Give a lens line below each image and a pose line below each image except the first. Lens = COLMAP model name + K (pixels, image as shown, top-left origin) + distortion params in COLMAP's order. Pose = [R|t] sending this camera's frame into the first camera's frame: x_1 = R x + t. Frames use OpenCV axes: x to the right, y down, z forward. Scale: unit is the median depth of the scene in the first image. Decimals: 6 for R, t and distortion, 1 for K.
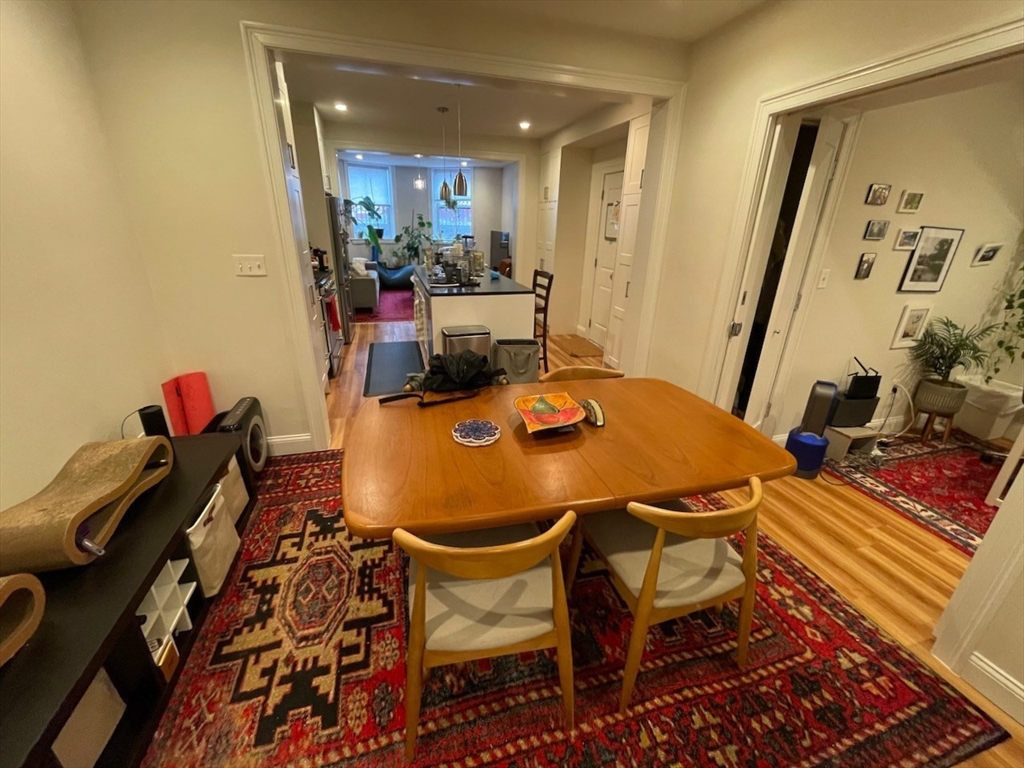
lens RADIAL K [[415.1, 0, 512.3], [0, 415.1, 382.9], [0, 0, 1]] dist [-0.002499, -0.000482]
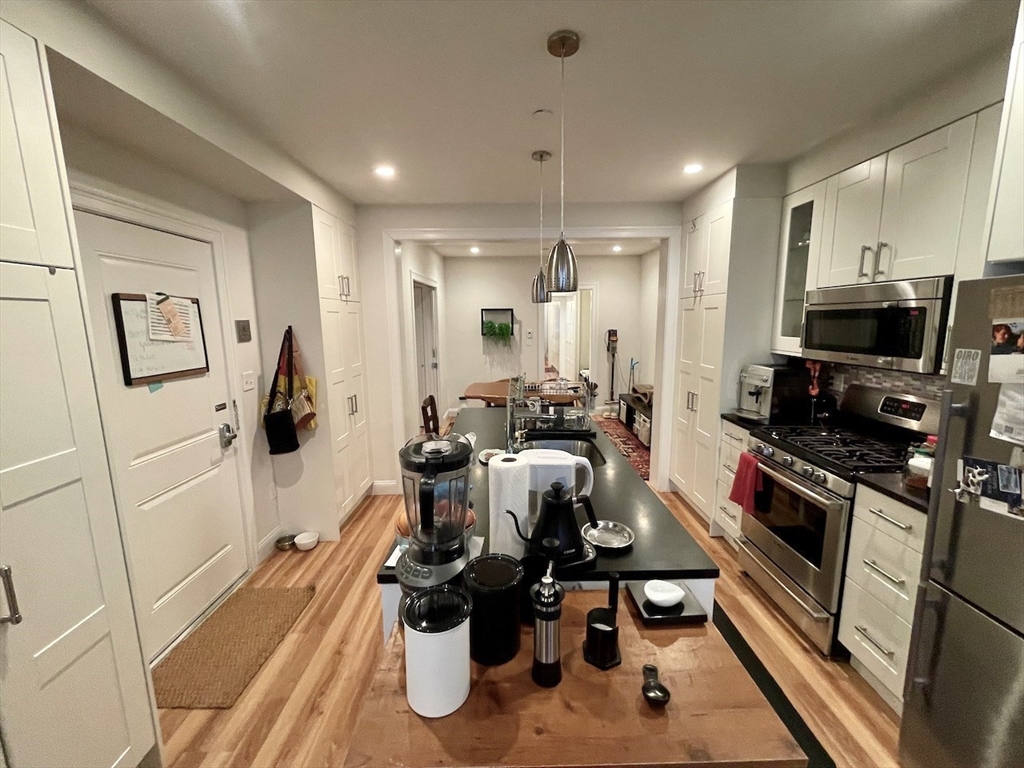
lens RADIAL K [[415.1, 0, 512.3], [0, 415.1, 382.9], [0, 0, 1]] dist [-0.002499, -0.000482]
pose [[-0.962366, -0.057407, 0.265623, -0.593068], [0.084712, 0.865361, 0.493938, -1.484497], [-0.258215, 0.497851, -0.827931, 3.604933]]
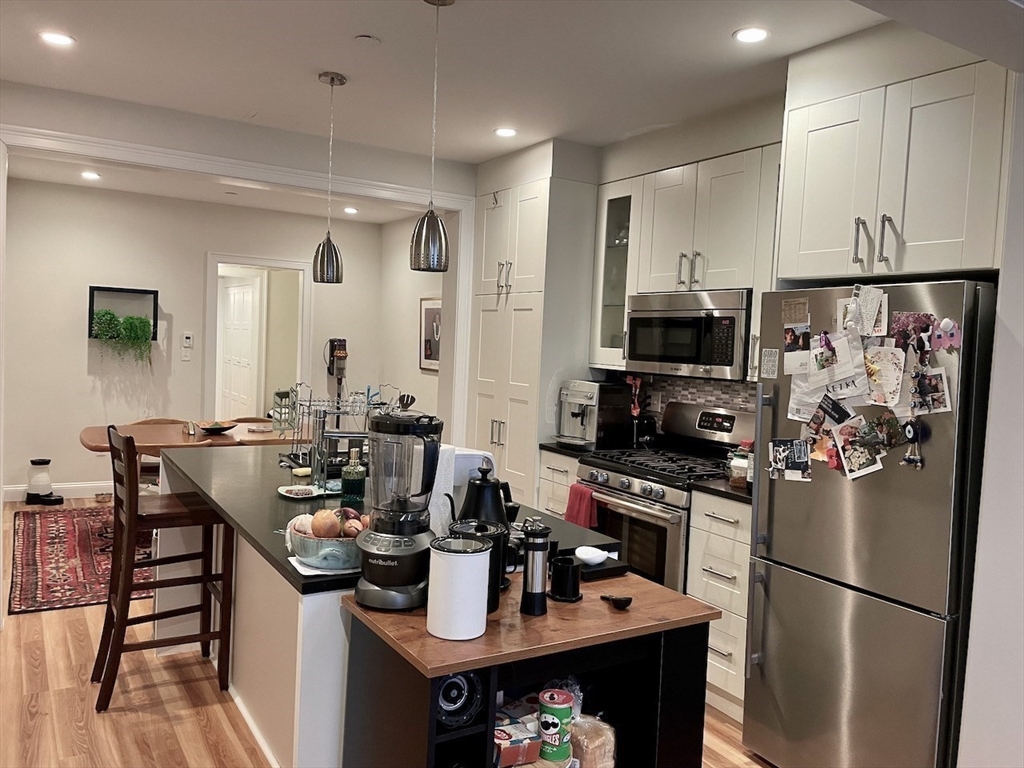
lens RADIAL K [[776.4, 0, 512.0], [0, 776.4, 384.0], [0, 0, 1]] dist [0.096421, -0.130385]
pose [[-0.961408, -0.053986, -0.269777, -0.205187], [-0.161958, 0.903711, 0.396327, -1.606949], [0.222404, 0.424725, -0.877579, 4.122579]]
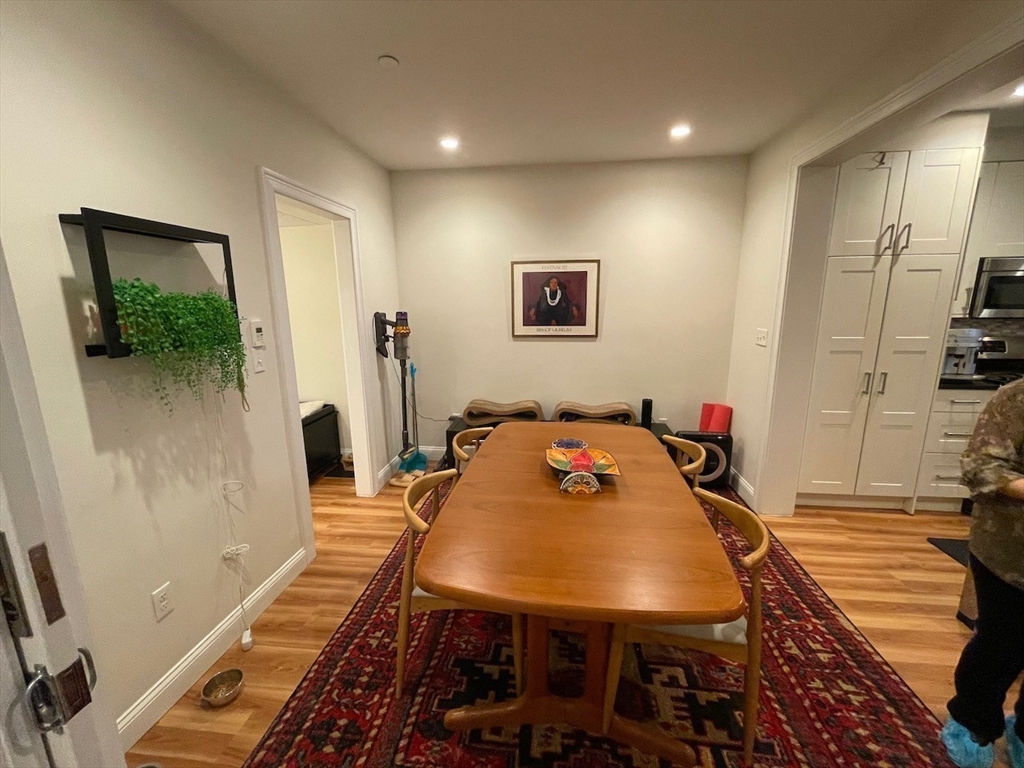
lens RADIAL K [[415.1, 0, 512.3], [0, 415.1, 382.9], [0, 0, 1]] dist [-0.002499, -0.000482]
pose [[-0.391704, 0.155625, -0.906834, 1.131371], [-0.335144, 0.893750, 0.298144, -0.389960], [0.856882, 0.420704, -0.297929, 1.091772]]
